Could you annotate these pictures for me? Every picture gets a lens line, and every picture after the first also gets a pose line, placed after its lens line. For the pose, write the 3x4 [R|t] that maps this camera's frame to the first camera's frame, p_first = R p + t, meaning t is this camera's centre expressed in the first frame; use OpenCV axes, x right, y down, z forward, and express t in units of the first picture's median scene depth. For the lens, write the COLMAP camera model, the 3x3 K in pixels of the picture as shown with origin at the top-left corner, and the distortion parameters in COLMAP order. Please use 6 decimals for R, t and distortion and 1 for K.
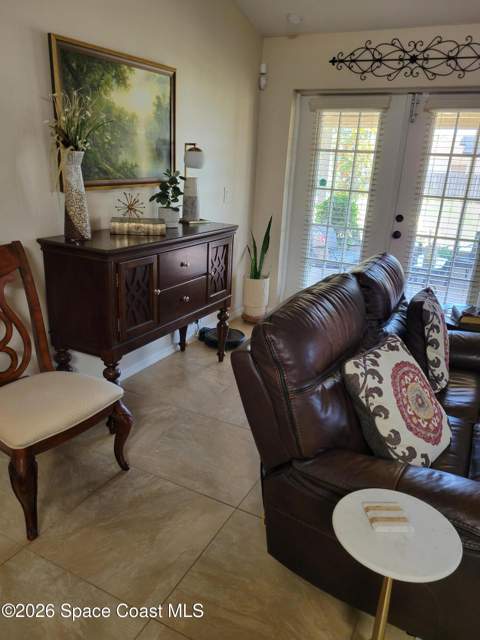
lens RADIAL K [[477.1, 0, 240.0], [0, 477.1, 326.9], [0, 0, 1]] dist [0.042728, -0.030118]
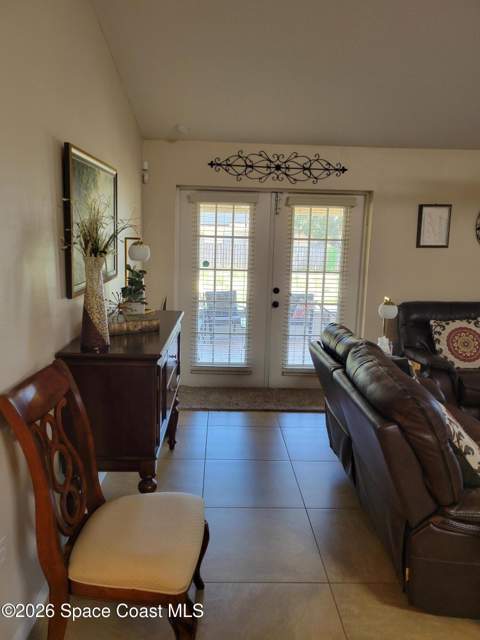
lens RADIAL K [[477.1, 0, 232.2], [0, 477.1, 312.2], [0, 0, 1]] dist [0.042728, -0.030118]
pose [[0.873613, -0.099952, 0.476246, -0.369773], [0.176289, 0.977205, -0.118290, -0.062726], [-0.453567, 0.187296, 0.871319, 0.045041]]
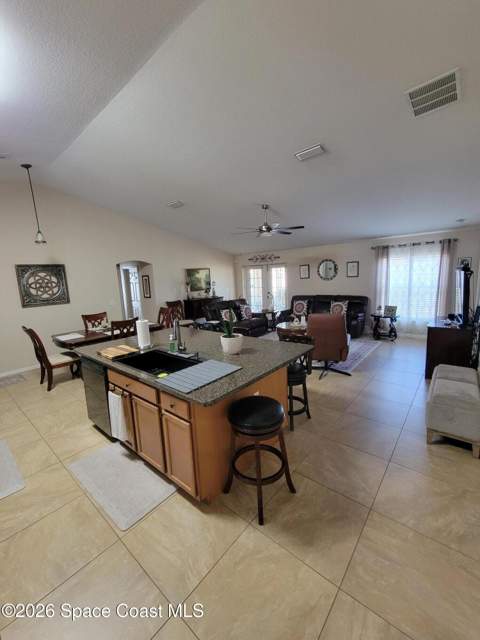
lens RADIAL K [[261.8, 0, 239.2], [0, 261.8, 313.6], [0, 0, 1]] dist [-0.014985, -0.000215]
pose [[0.970505, -0.060412, -0.233388, 0.676486], [0.013614, 0.980282, -0.197134, 0.426772], [0.240695, 0.188143, 0.952191, -1.279073]]
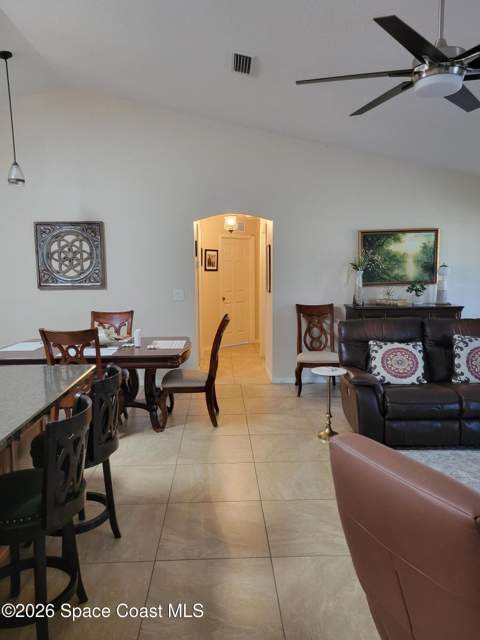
lens RADIAL K [[477.1, 0, 235.5], [0, 477.1, 318.9], [0, 0, 1]] dist [0.042728, -0.030118]
pose [[0.491247, 0.044197, -0.869898, 0.996903], [-0.258660, 0.961062, -0.097241, 0.189859], [0.831728, 0.272777, 0.483551, -0.452965]]
